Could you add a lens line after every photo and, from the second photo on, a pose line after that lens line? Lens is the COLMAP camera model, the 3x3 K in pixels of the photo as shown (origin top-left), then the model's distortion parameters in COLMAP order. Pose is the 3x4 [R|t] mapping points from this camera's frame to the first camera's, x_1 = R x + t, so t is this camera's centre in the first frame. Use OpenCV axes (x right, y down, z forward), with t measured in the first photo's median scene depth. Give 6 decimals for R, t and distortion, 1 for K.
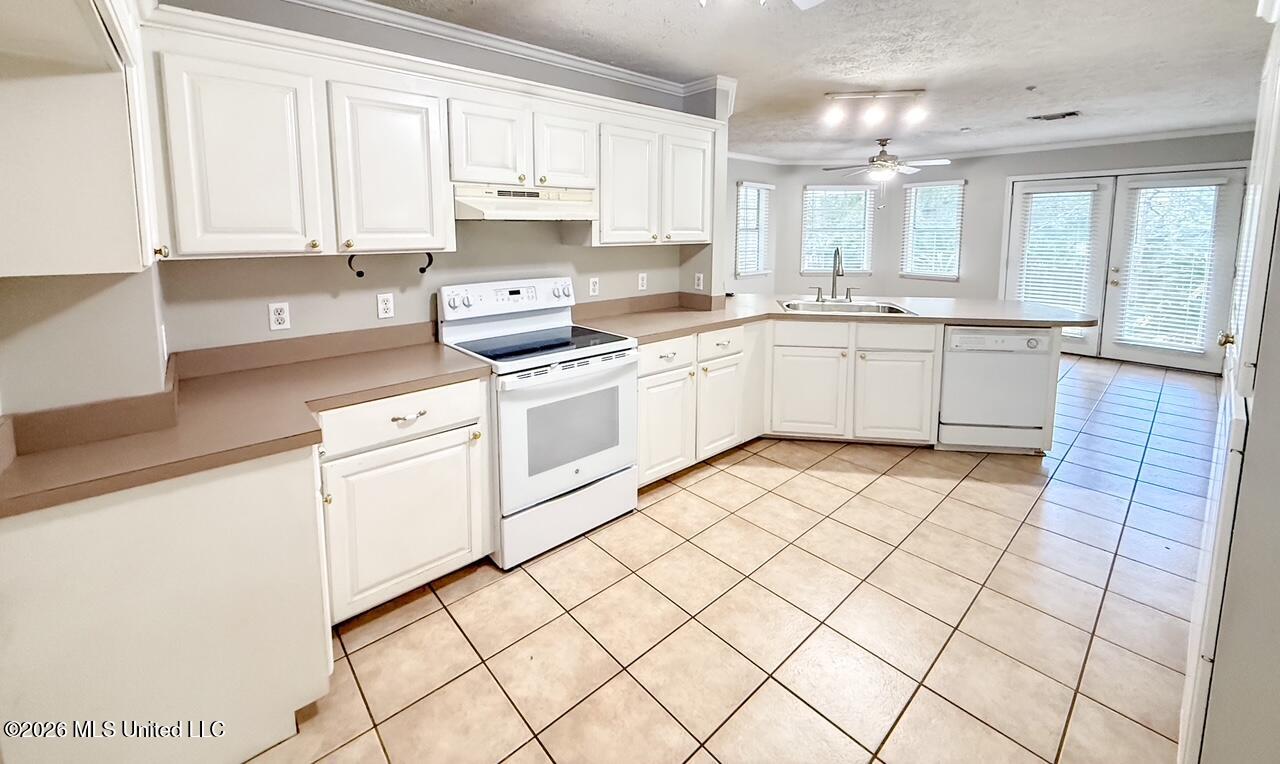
lens RADIAL K [[509.3, 0, 627.4], [0, 509.3, 284.9], [0, 0, 1]] dist [-0.002578, -0.000283]
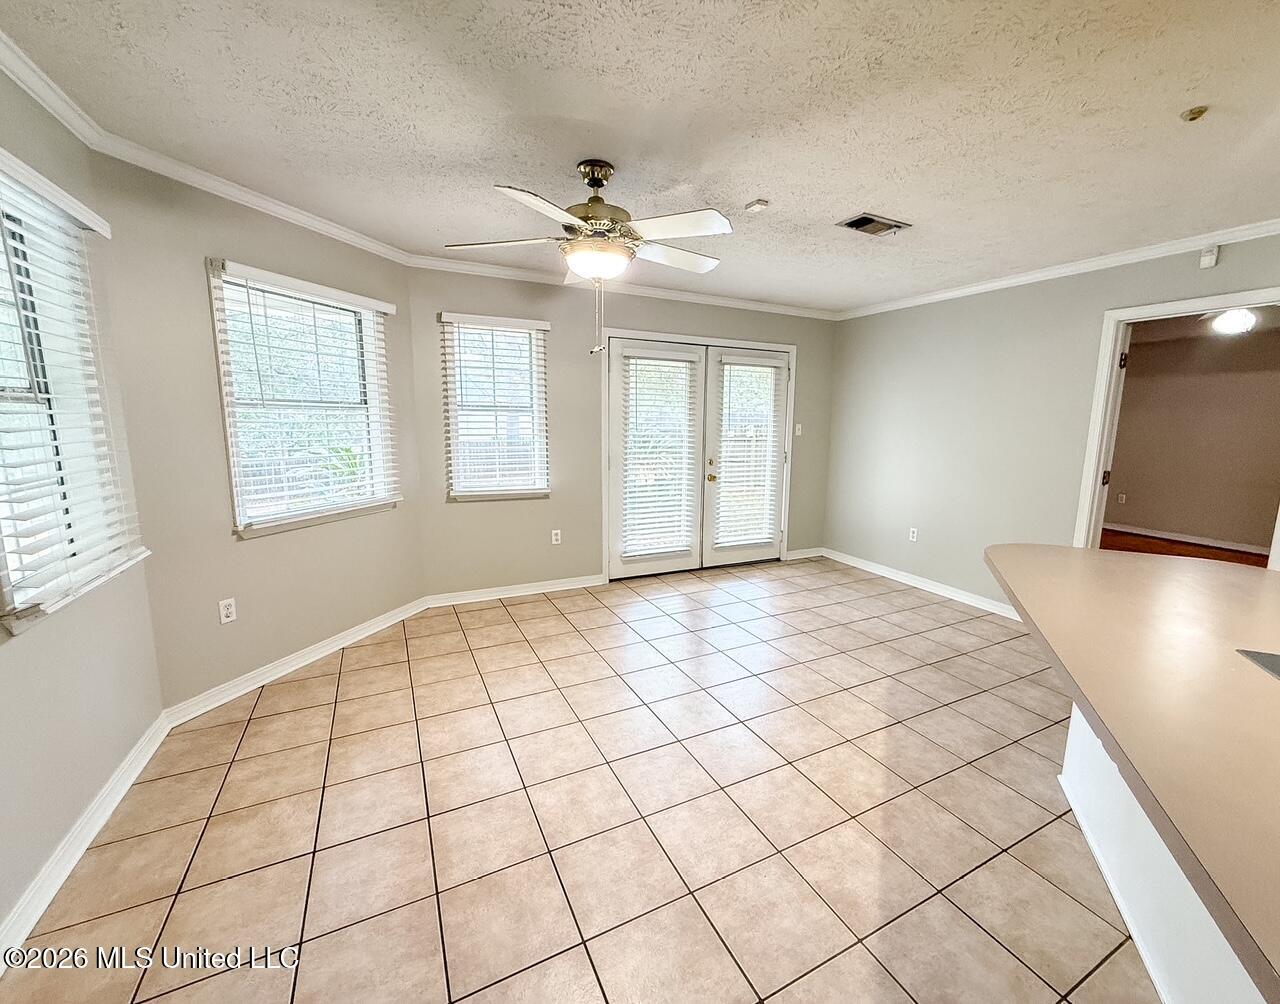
lens RADIAL K [[536.7, 0, 661.8], [0, 536.7, 500.0], [0, 0, 1]] dist [-0.000407, -0.000001]
pose [[0.230482, -0.144706, 0.962257, 0.158778], [0.086726, 0.988000, 0.127805, -0.148820], [-0.969204, 0.053996, 0.240266, 1.494232]]
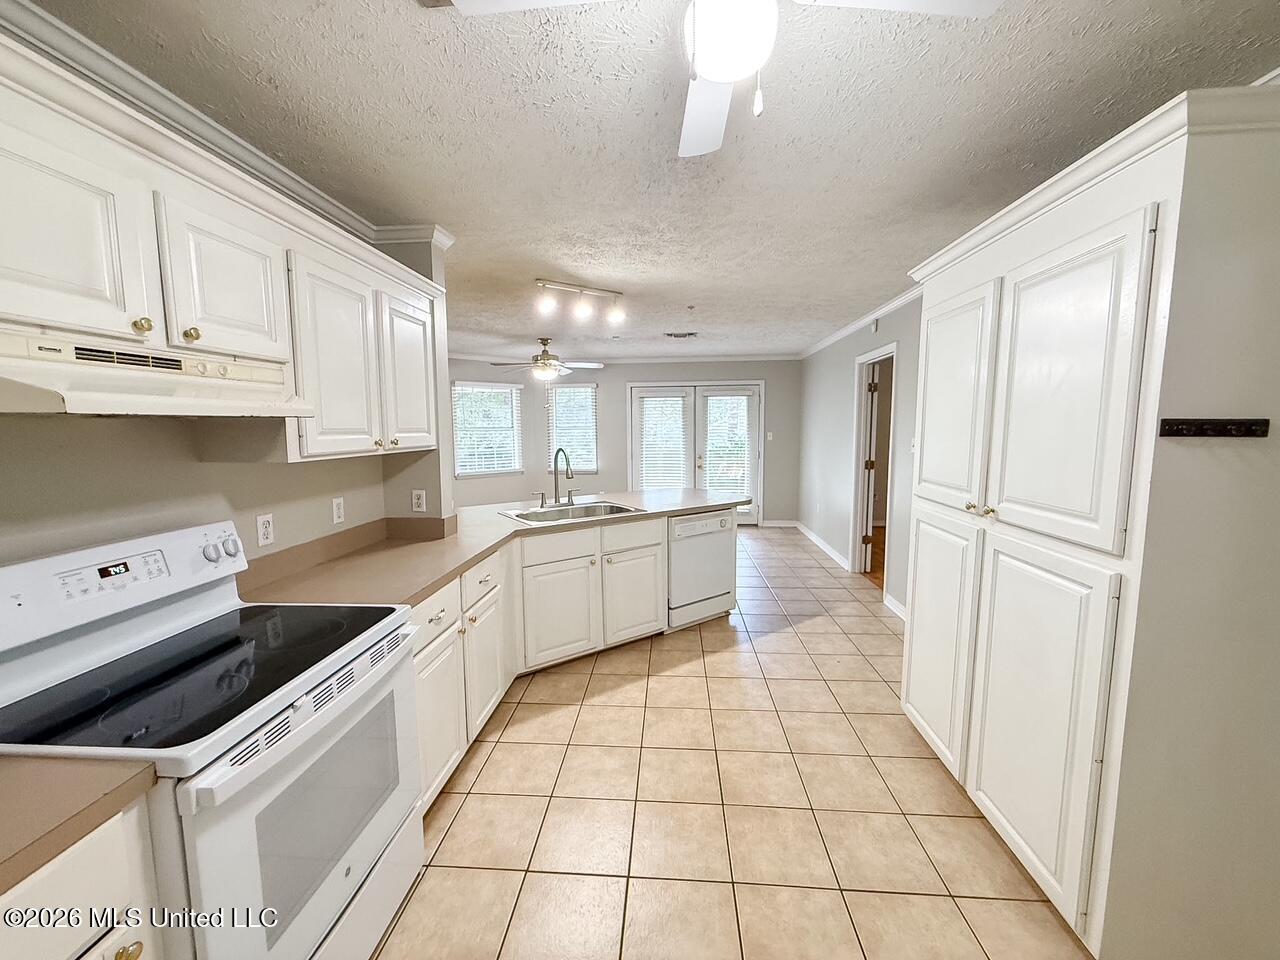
lens RADIAL K [[514.2, 0, 637.3], [0, 514.2, 479.7], [0, 0, 1]] dist [-0.001191, -0.000302]
pose [[0.709711, -0.078621, 0.700092, -0.171481], [0.084723, 0.996066, 0.025972, -0.033054], [-0.699380, 0.040881, 0.713580, 0.270853]]
